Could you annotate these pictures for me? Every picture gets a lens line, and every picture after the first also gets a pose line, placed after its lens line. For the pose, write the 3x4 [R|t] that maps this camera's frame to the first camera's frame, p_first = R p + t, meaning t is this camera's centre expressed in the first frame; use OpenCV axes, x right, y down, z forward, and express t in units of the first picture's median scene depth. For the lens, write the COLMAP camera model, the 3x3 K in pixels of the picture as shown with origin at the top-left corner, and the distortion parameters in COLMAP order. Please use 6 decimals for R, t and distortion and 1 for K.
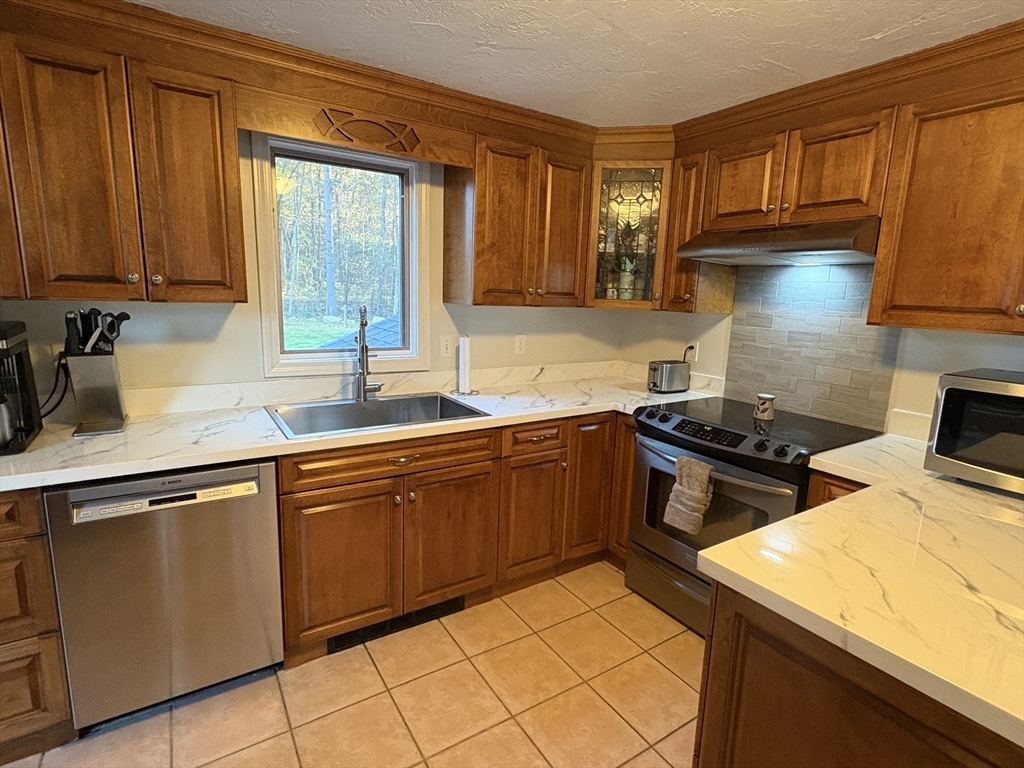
lens RADIAL K [[516.7, 0, 513.3], [0, 516.7, 382.9], [0, 0, 1]] dist [0.002737, 0.000162]
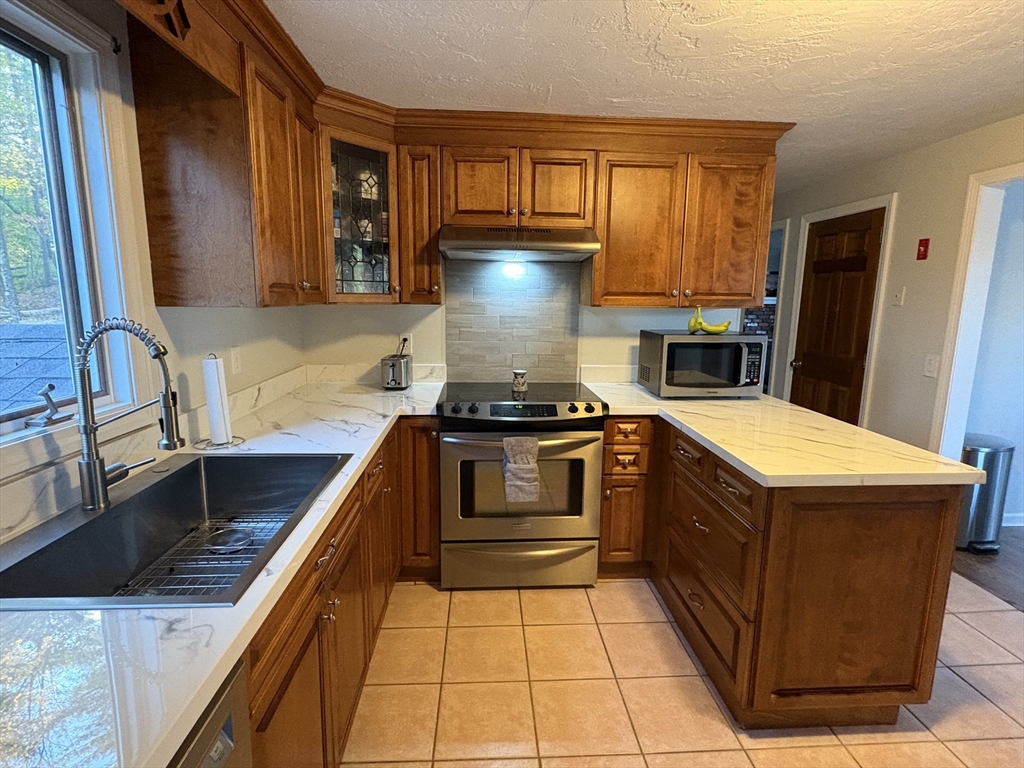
lens RADIAL K [[516.7, 0, 511.3], [0, 516.7, 381.9], [0, 0, 1]] dist [0.002737, 0.000162]
pose [[0.495081, -0.171896, 0.851673, -0.506241], [0.157284, 0.981770, 0.106724, -0.076416], [-0.854492, 0.081118, 0.513092, 0.389725]]
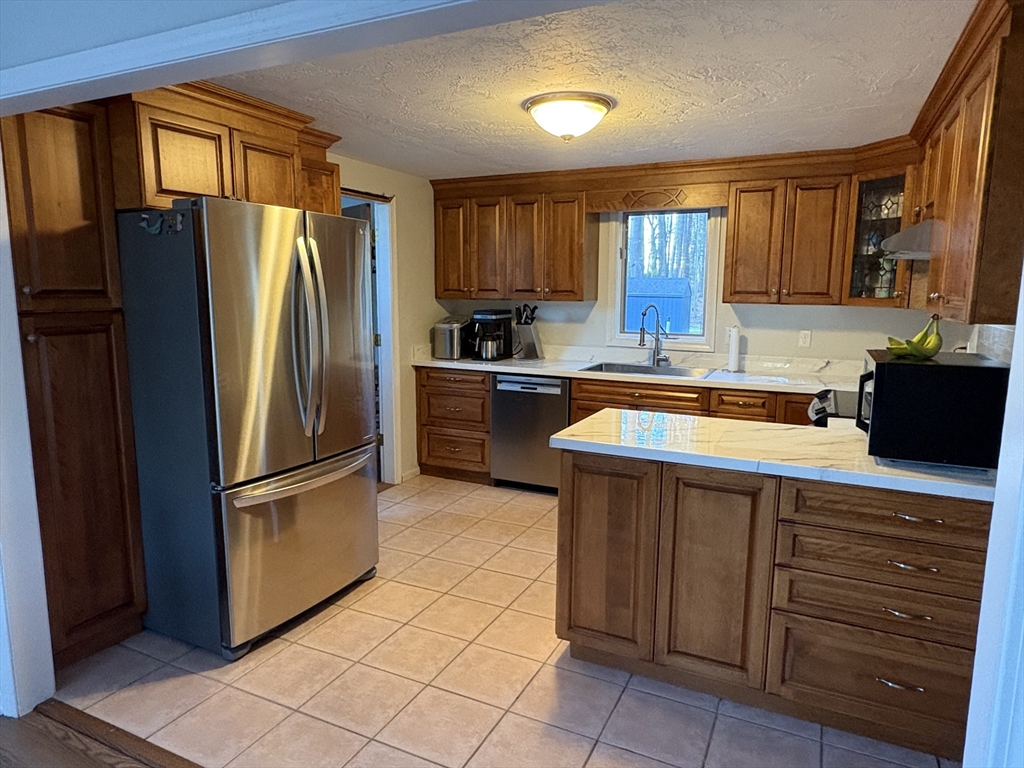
lens RADIAL K [[652.4, 0, 513.9], [0, 652.4, 387.8], [0, 0, 1]] dist [0.000407, -0.000255]
pose [[0.522992, 0.100309, -0.846415, 1.543470], [-0.139744, 0.989704, 0.030943, 0.133028], [0.840804, 0.102099, 0.531625, -0.501194]]
